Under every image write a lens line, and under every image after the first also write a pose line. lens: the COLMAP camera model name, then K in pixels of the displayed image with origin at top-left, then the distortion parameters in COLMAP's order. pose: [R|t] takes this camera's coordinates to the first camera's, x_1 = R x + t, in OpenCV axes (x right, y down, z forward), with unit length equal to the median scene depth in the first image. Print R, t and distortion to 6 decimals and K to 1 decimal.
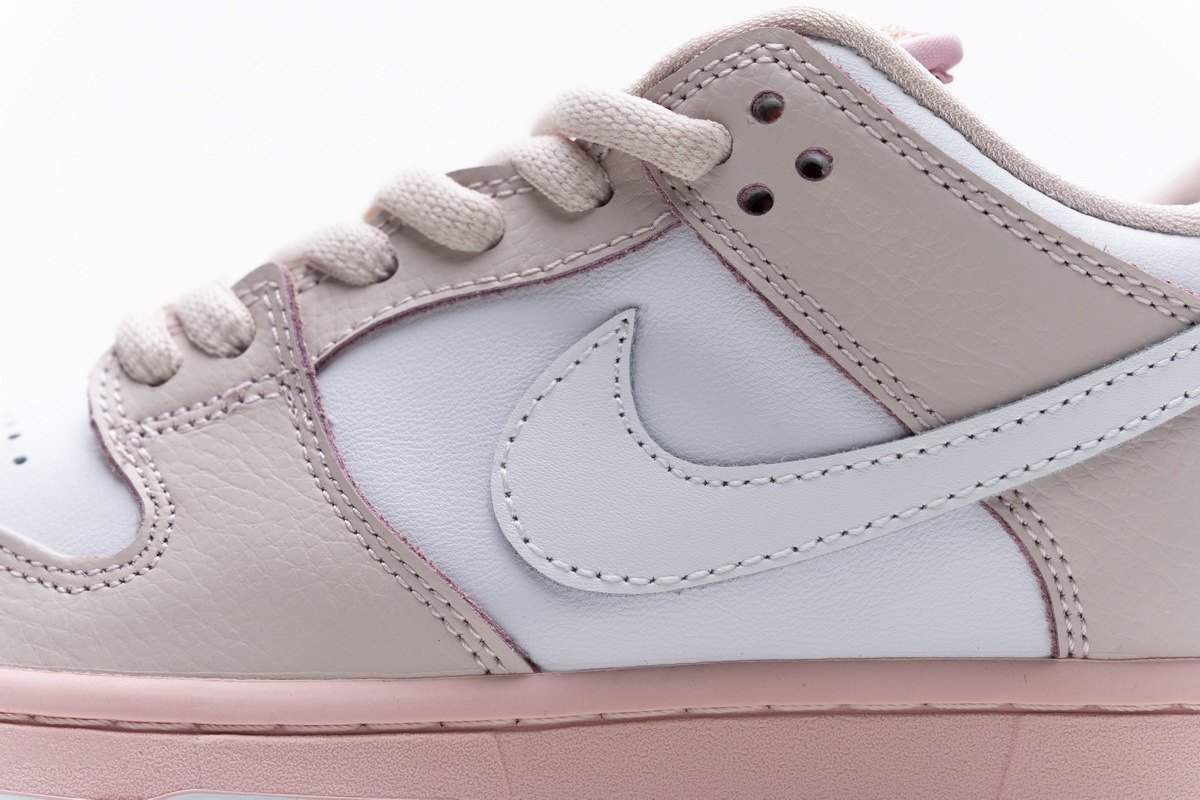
lens RADIAL K [[2322.2, 0, 609.8], [0, 2322.2, 413.4], [0, 0, 1]] dist [-0.000625, 0.000000]
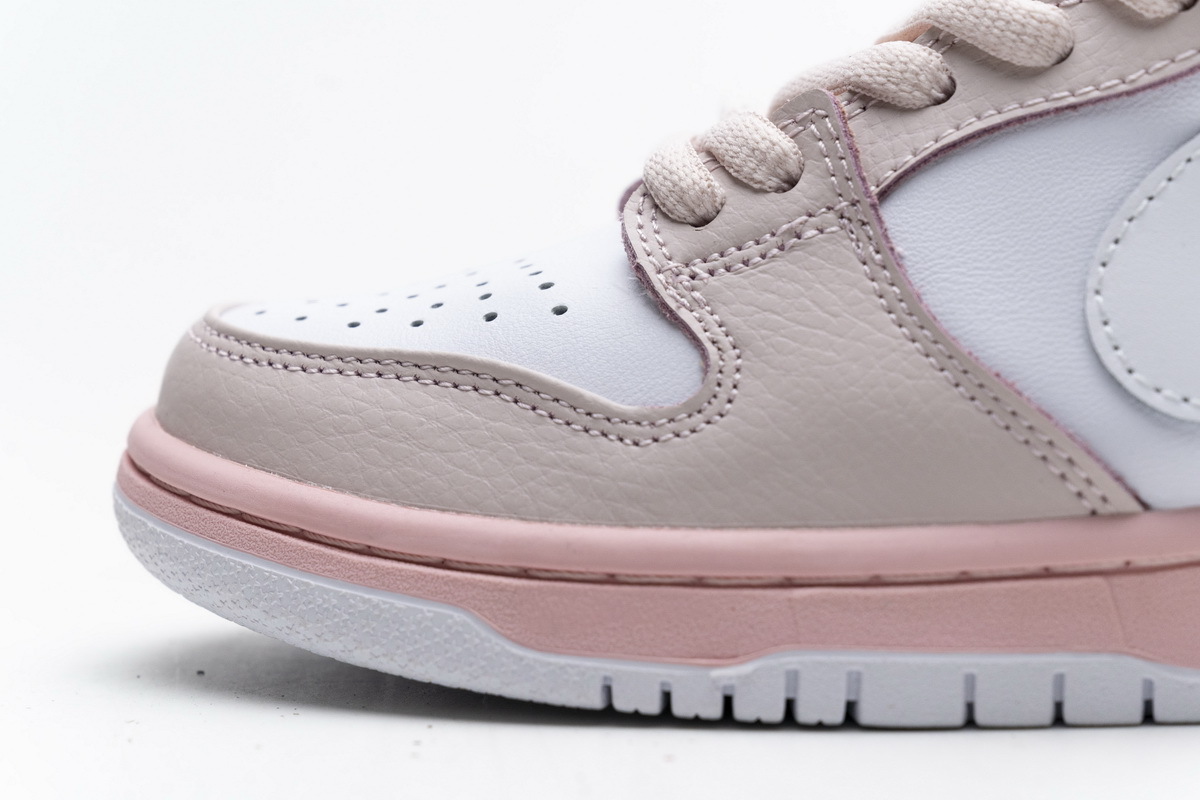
lens RADIAL K [[2322.2, 0, 611.2], [0, 2322.2, 391.4], [0, 0, 1]] dist [-0.000625, 0.000000]
pose [[0.996517, -0.038053, -0.074203, -0.174653], [0.041939, 0.997790, 0.051533, 0.005694], [0.072078, -0.054465, 0.995911, 0.051166]]
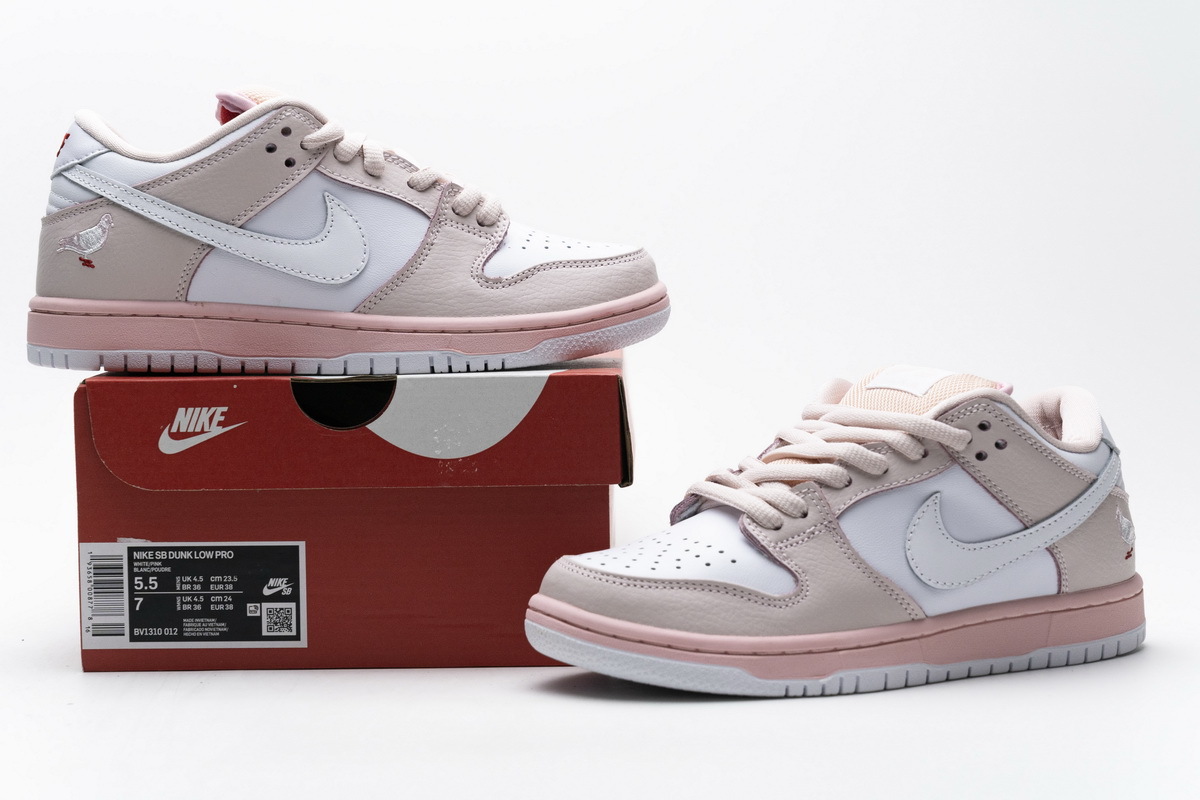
lens RADIAL K [[2269.6, 0, 587.7], [0, 2269.6, 396.9], [0, 0, 1]] dist [0.009121, 0.000000]
pose [[0.883522, -0.068001, 0.463427, -1.756356], [0.036626, 0.996406, 0.076382, -0.412803], [-0.466955, -0.050512, 0.882837, -1.375412]]
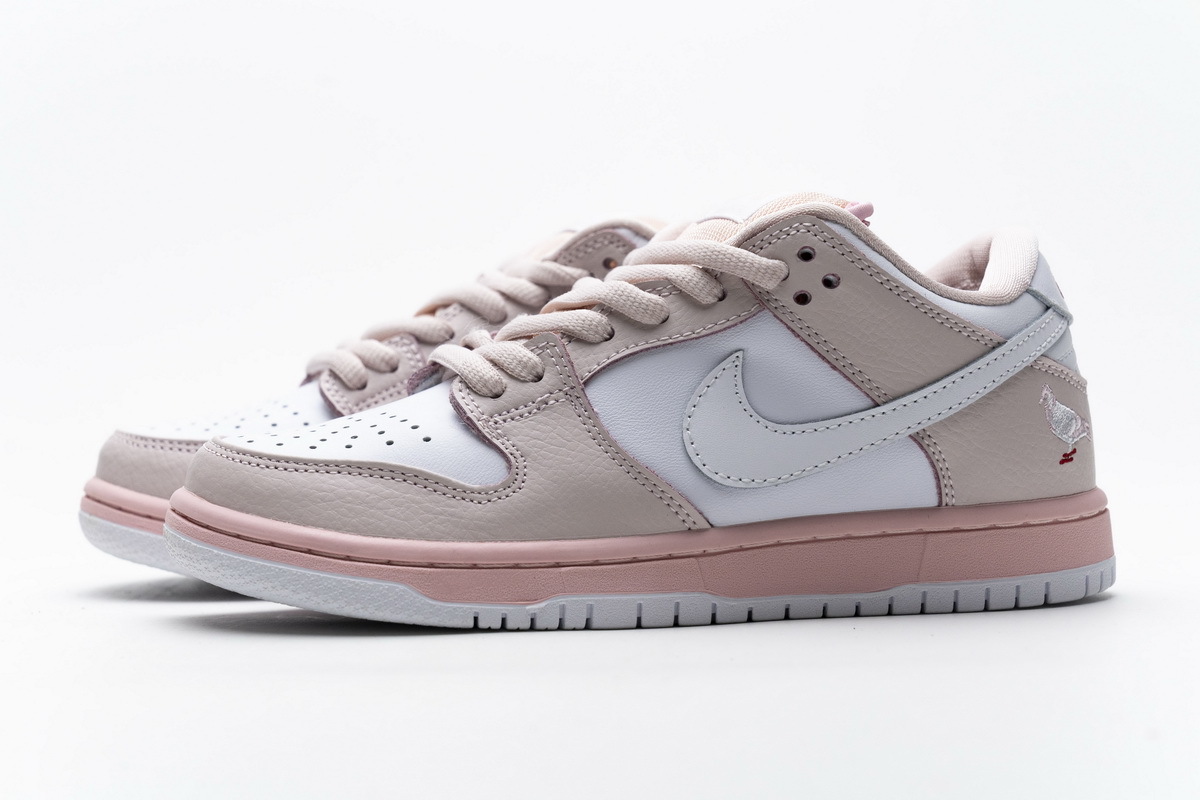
lens RADIAL K [[2322.2, 0, 594.4], [0, 2322.2, 404.1], [0, 0, 1]] dist [-0.000625, 0.000000]
pose [[0.965730, -0.047466, 0.255170, -0.657753], [0.041090, 0.998697, 0.030261, -0.066751], [-0.256274, -0.018739, 0.966423, -0.985077]]
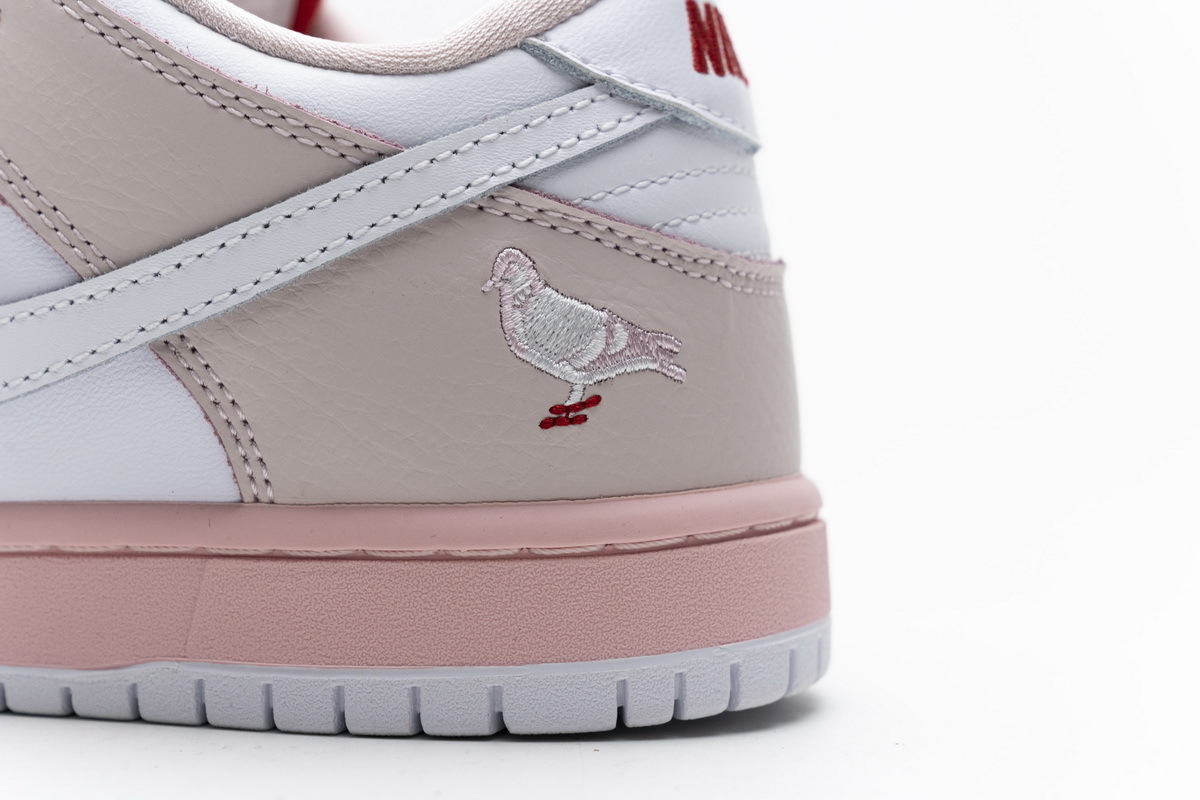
lens RADIAL K [[2322.2, 0, 590.9], [0, 2322.2, 359.0], [0, 0, 1]] dist [-0.000625, 0.000000]
pose [[0.968900, -0.007043, -0.247353, 0.585989], [0.014691, 0.999469, 0.029088, 0.016716], [0.247016, -0.031817, 0.968489, 0.069750]]
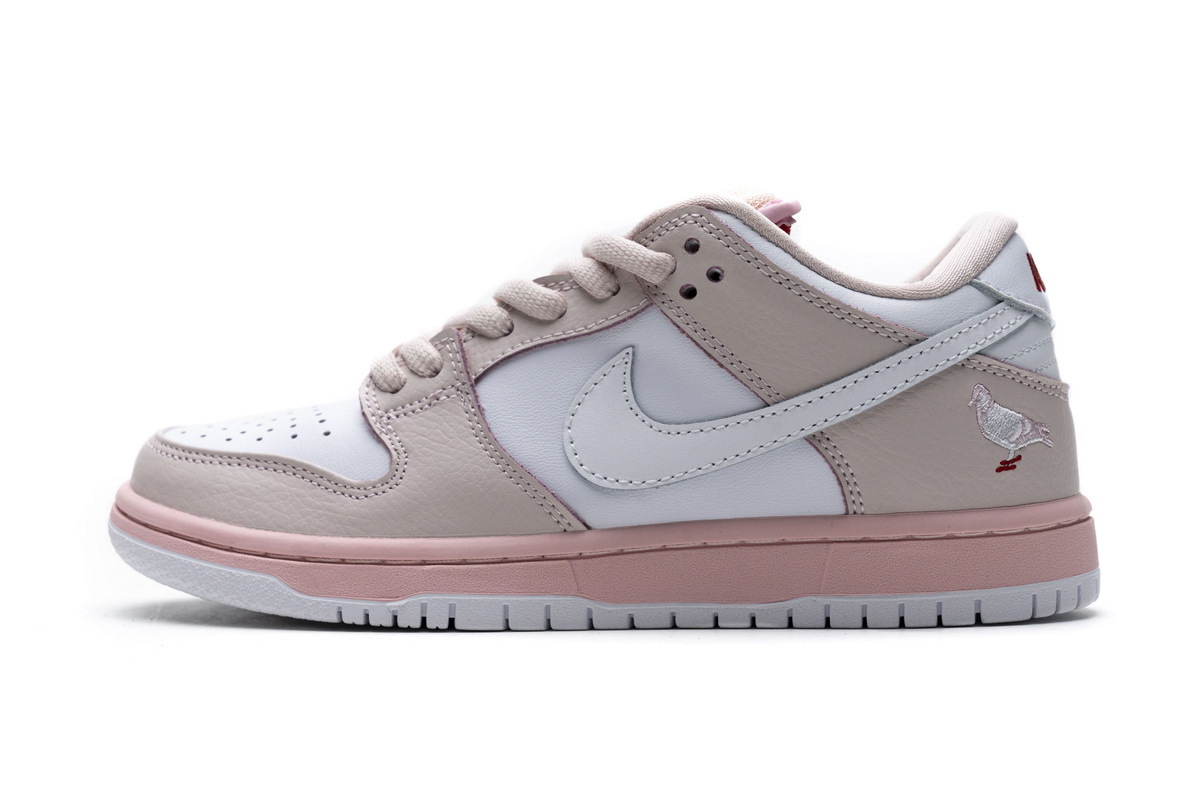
lens RADIAL K [[2322.2, 0, 597.5], [0, 2322.2, 400.9], [0, 0, 1]] dist [-0.000625, 0.000000]
pose [[0.996722, -0.036667, -0.072113, 0.125290], [0.038338, 0.999024, 0.021927, -0.044486], [0.071239, -0.024620, 0.997155, -1.008756]]
